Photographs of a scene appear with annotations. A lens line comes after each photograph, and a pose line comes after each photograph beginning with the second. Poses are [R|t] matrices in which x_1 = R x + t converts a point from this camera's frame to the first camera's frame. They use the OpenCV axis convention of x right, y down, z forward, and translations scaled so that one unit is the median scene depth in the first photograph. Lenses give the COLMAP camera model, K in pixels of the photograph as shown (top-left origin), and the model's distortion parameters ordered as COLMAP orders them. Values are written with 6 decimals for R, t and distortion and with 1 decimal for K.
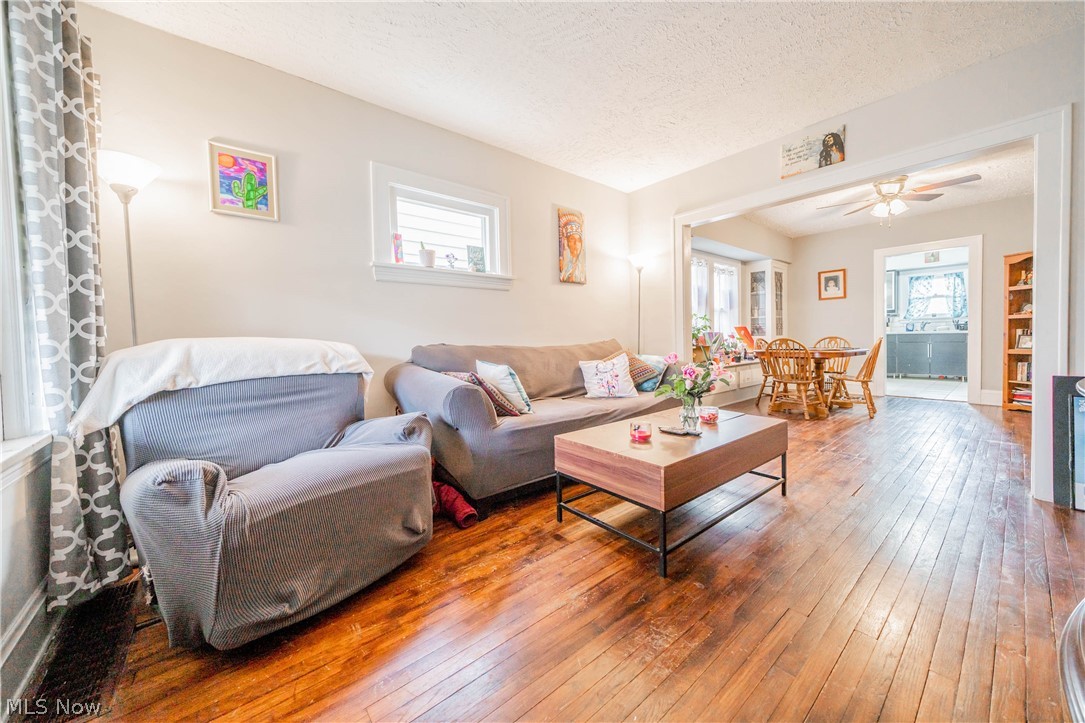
lens RADIAL K [[392.9, 0, 540.6], [0, 392.9, 349.8], [0, 0, 1]] dist [0.000941, -0.000078]
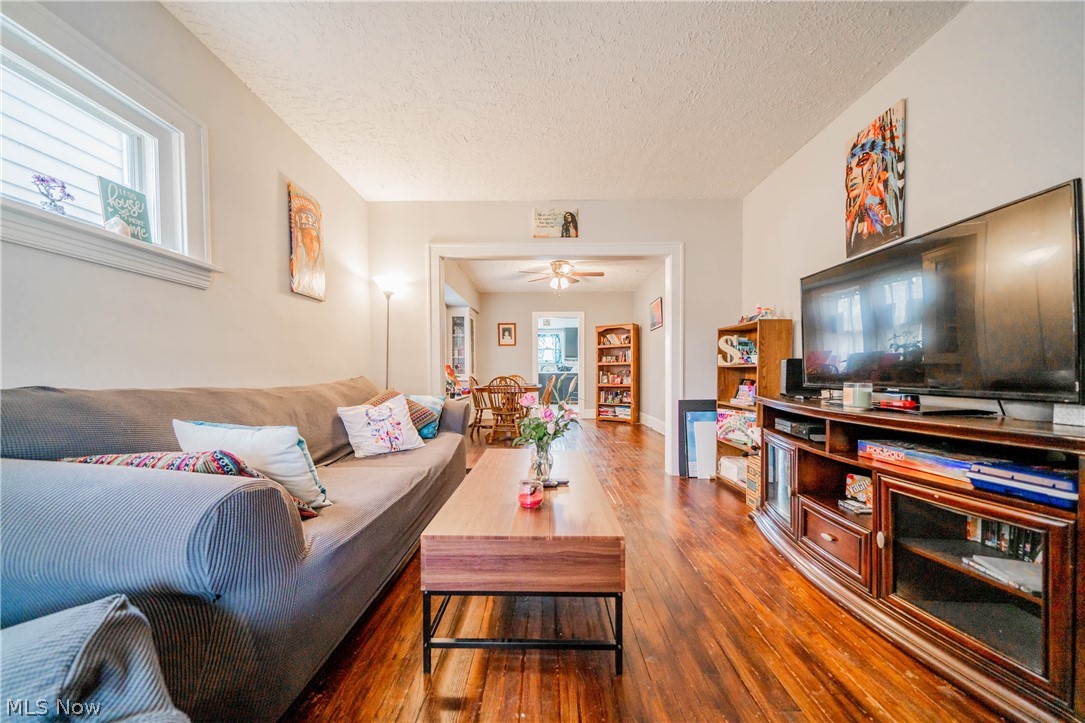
lens RADIAL K [[366.3, 0, 545.2], [0, 366.3, 375.2], [0, 0, 1]] dist [0.008710, -0.000196]
pose [[0.639064, 0.008753, 0.769104, -0.175490], [0.013683, 0.999648, -0.022746, -0.009176], [-0.769032, 0.025060, 0.638719, 0.292613]]
